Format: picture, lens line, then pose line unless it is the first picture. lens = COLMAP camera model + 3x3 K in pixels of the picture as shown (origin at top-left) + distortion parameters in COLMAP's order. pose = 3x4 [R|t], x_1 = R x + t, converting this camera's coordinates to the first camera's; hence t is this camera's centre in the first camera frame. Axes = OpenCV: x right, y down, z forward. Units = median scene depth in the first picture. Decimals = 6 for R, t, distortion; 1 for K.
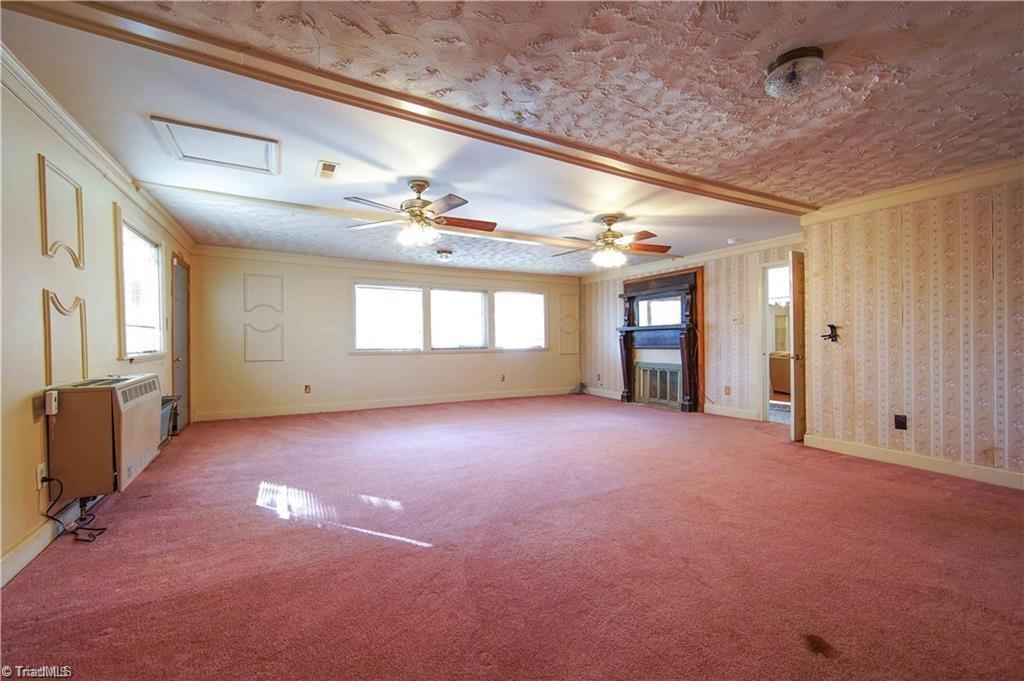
lens RADIAL K [[410.1, 0, 513.8], [0, 410.1, 344.0], [0, 0, 1]] dist [-0.011942, 0.000032]
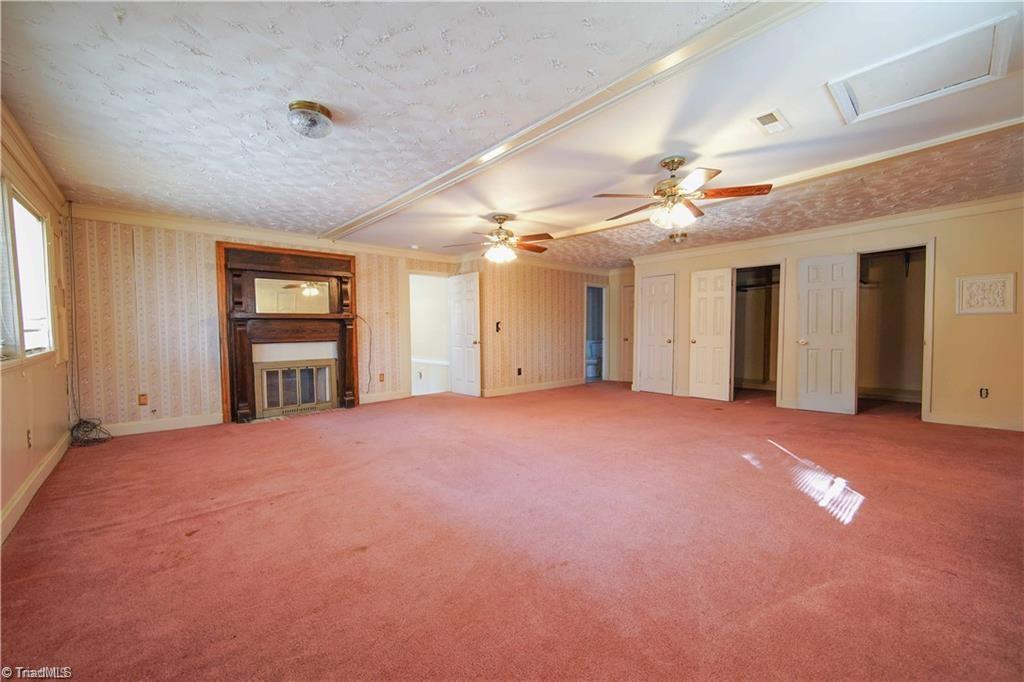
lens RADIAL K [[406.5, 0, 511.3], [0, 406.5, 344.8], [0, 0, 1]] dist [-0.012131, 0.003433]
pose [[-0.213745, -0.026852, 0.976520, -0.671016], [0.016296, 0.999385, 0.031048, -0.002099], [-0.976753, 0.022550, -0.213176, 0.981815]]
